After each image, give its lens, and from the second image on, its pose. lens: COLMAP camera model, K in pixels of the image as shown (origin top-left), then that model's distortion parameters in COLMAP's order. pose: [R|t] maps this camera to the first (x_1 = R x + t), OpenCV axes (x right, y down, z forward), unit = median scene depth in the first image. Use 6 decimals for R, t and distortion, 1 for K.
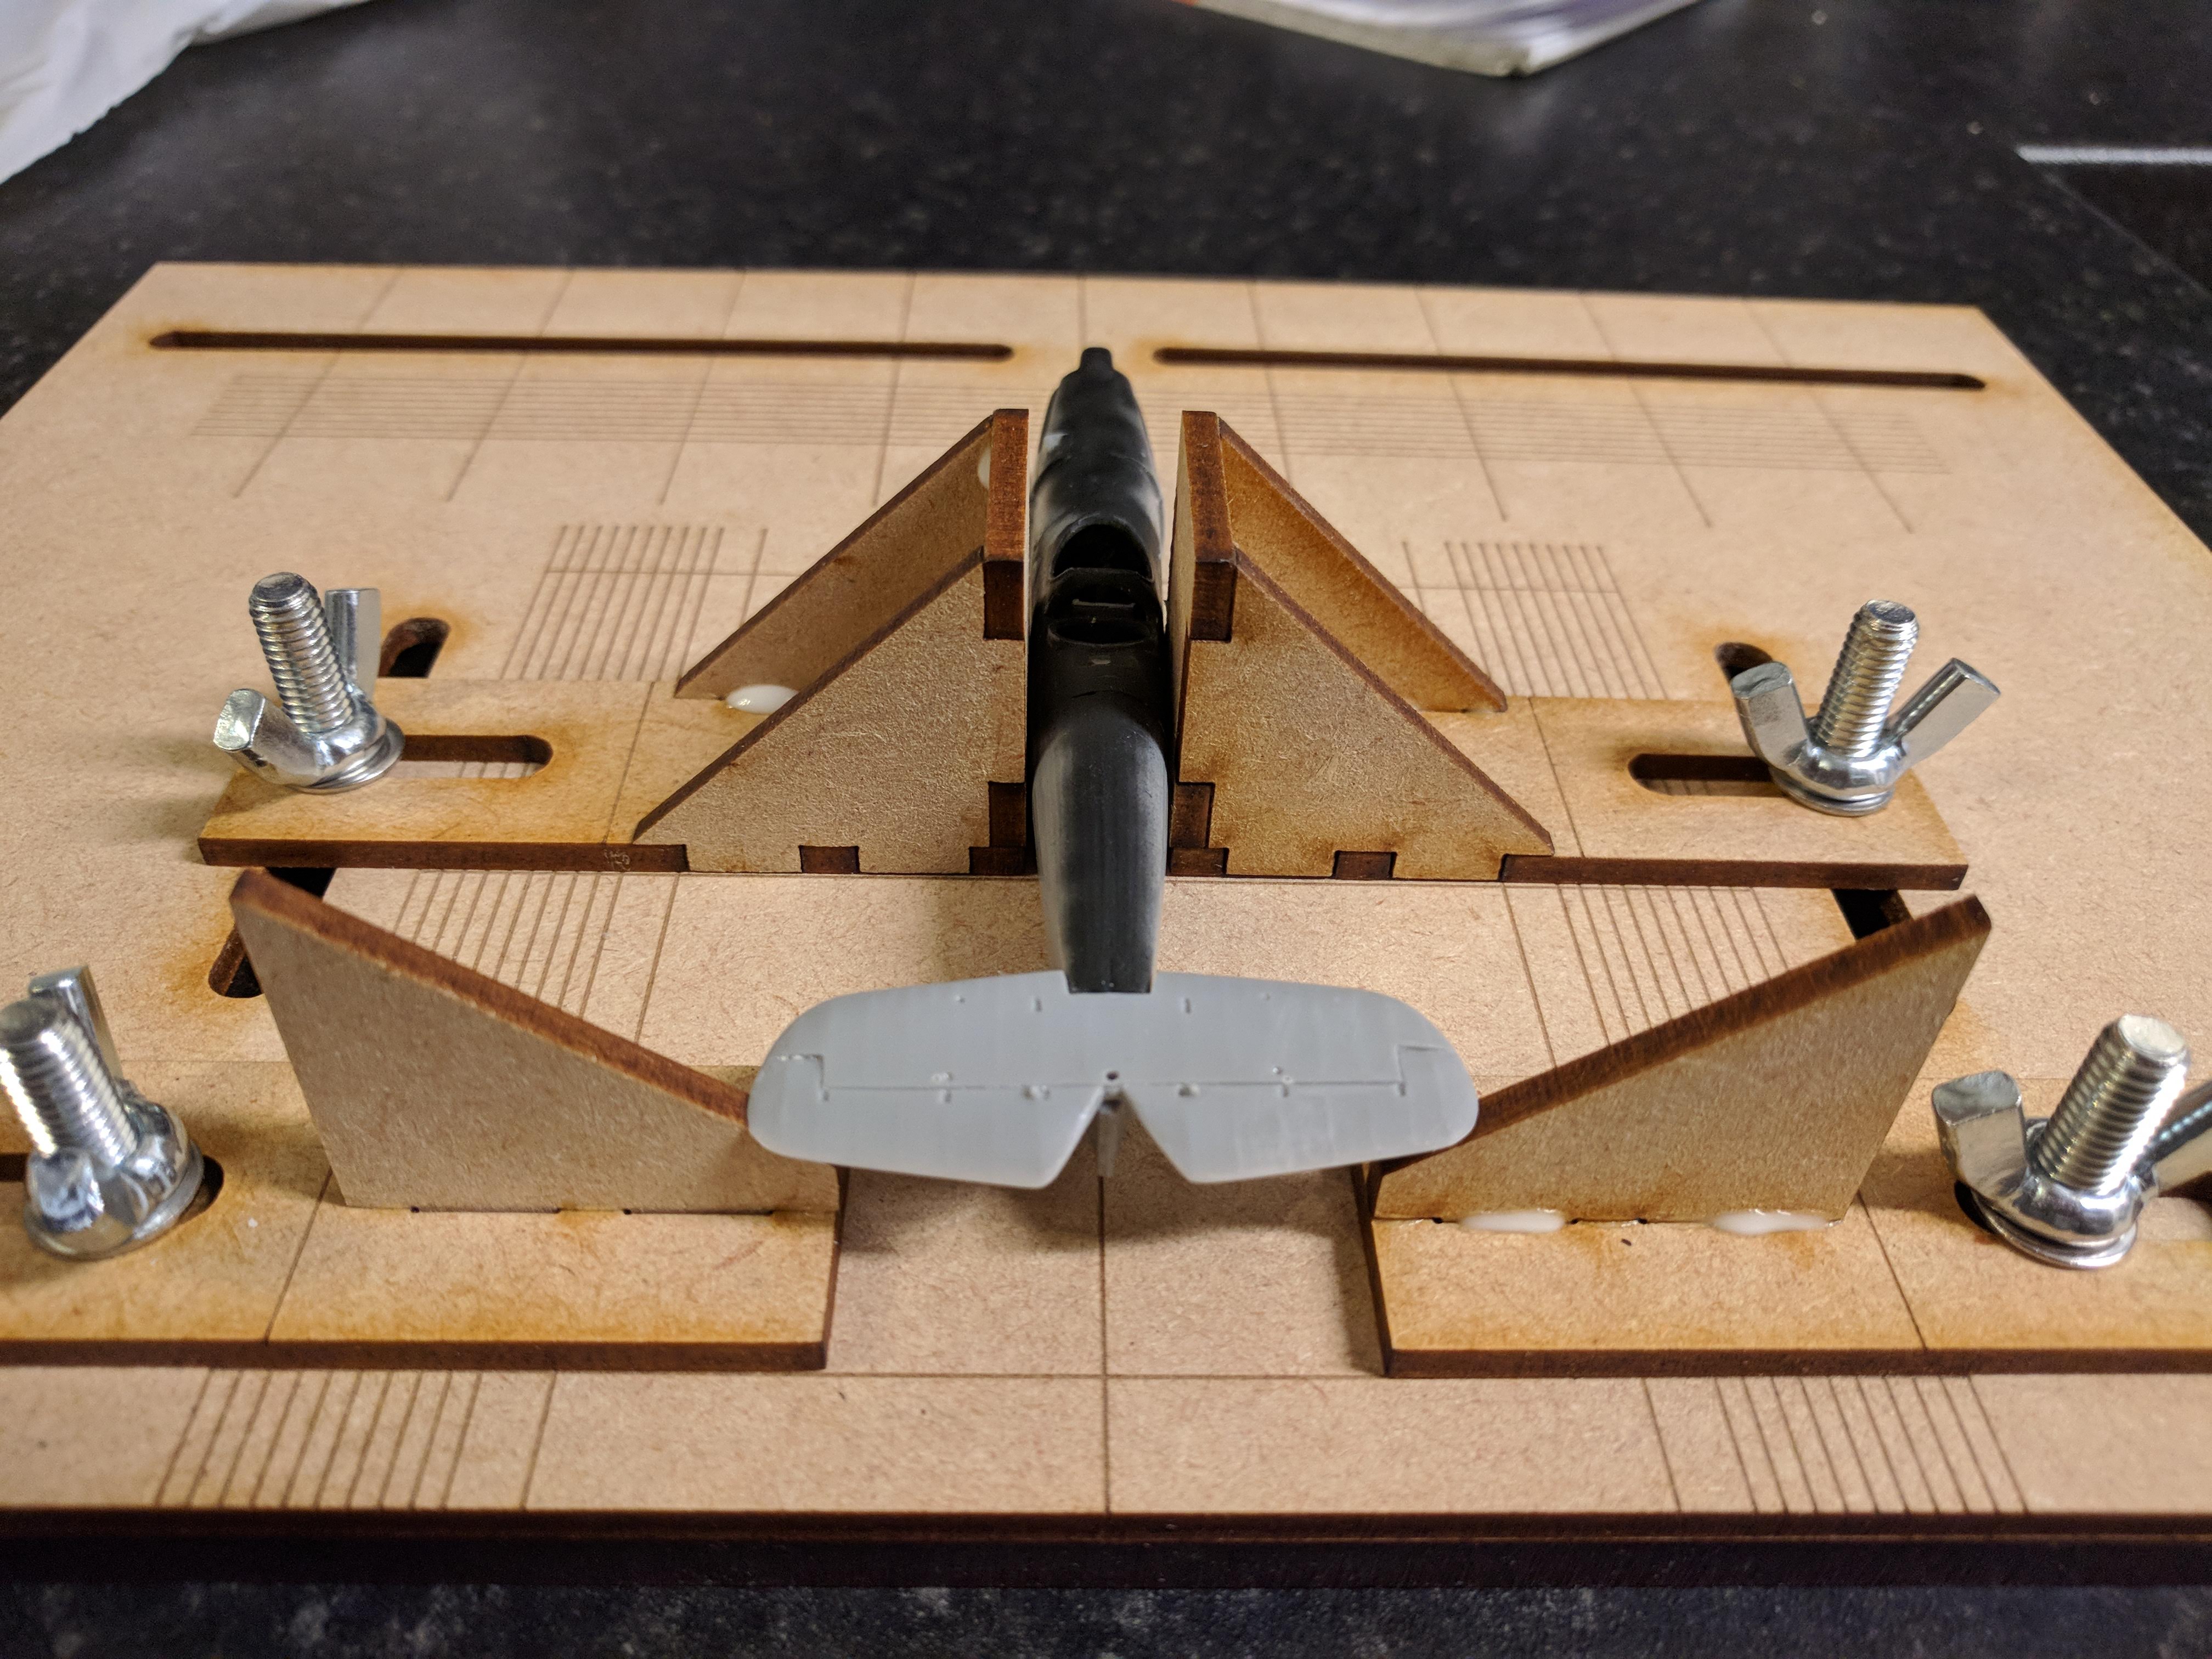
lens RADIAL K [[1645.2, 0, 1106.0], [0, 1645.2, 829.5], [0, 0, 1]] dist [-0.067930, -0.000583]
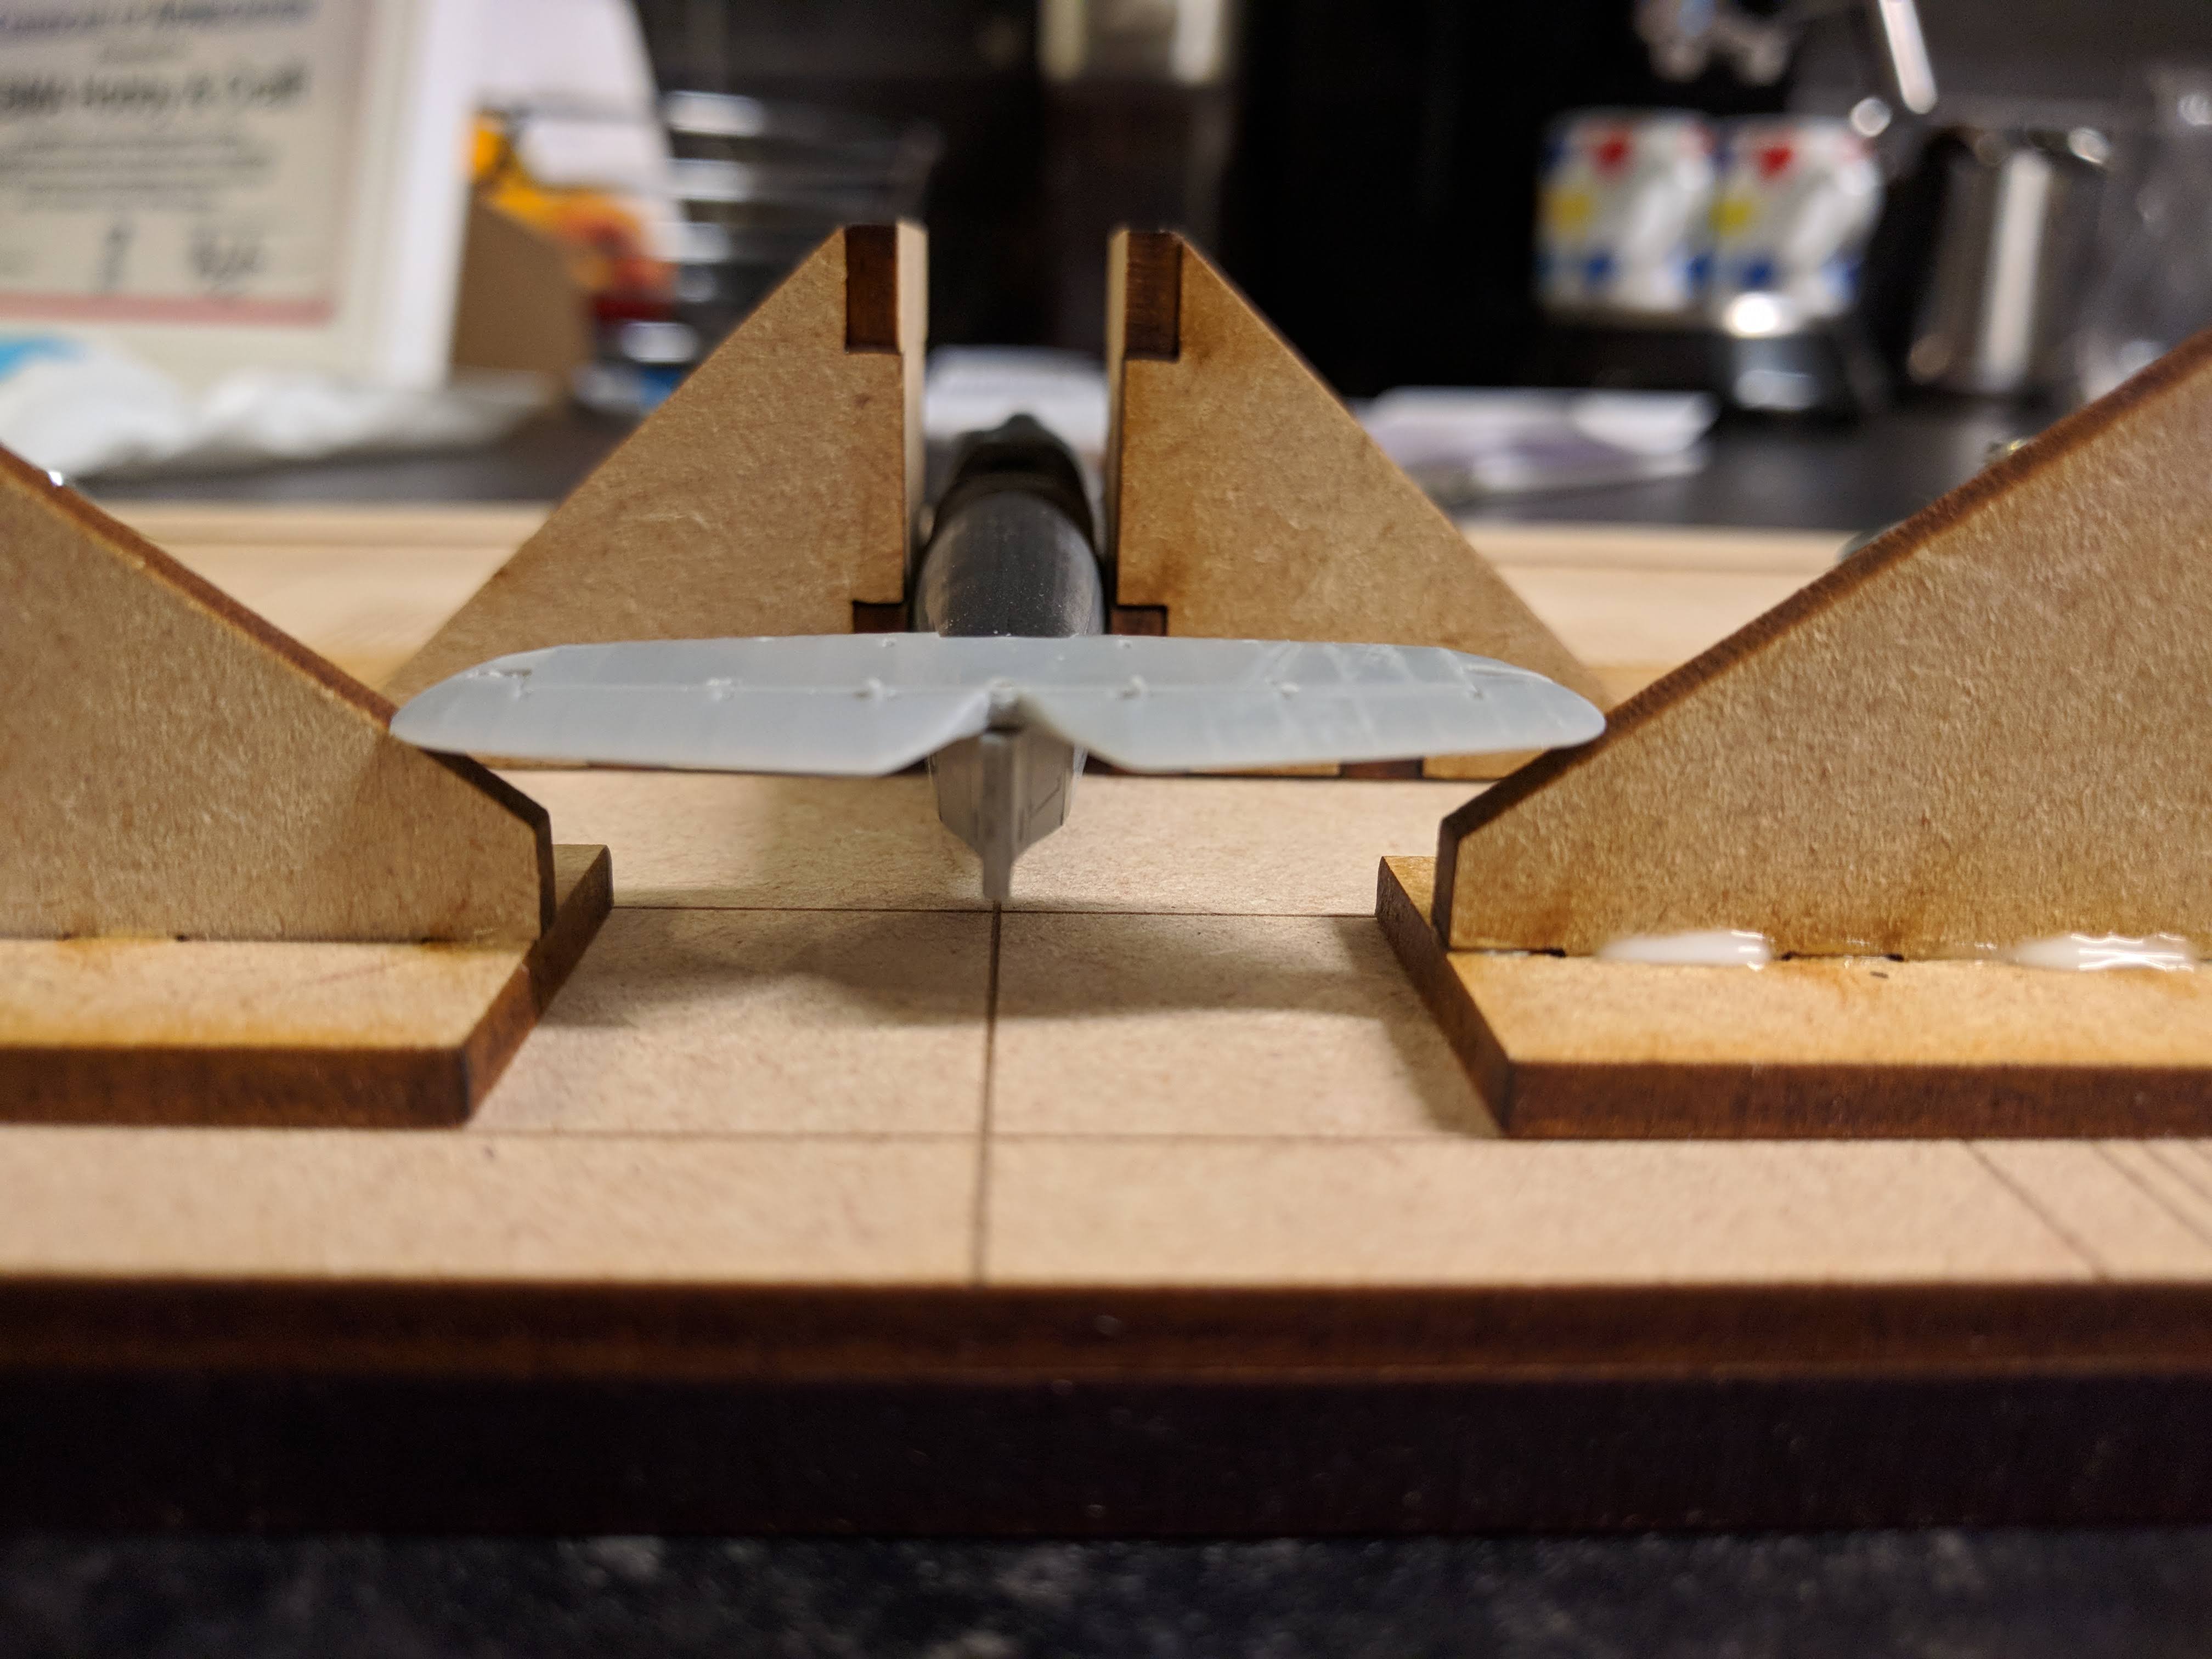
lens RADIAL K [[1769.1, 0, 1106.0], [0, 1769.1, 829.5], [0, 0, 1]] dist [-0.090927, 0.050161]
pose [[0.999691, -0.013129, 0.021109, 0.027477], [0.020129, 0.925810, -0.377454, 0.447862], [-0.014587, 0.377762, 0.925788, 0.409241]]
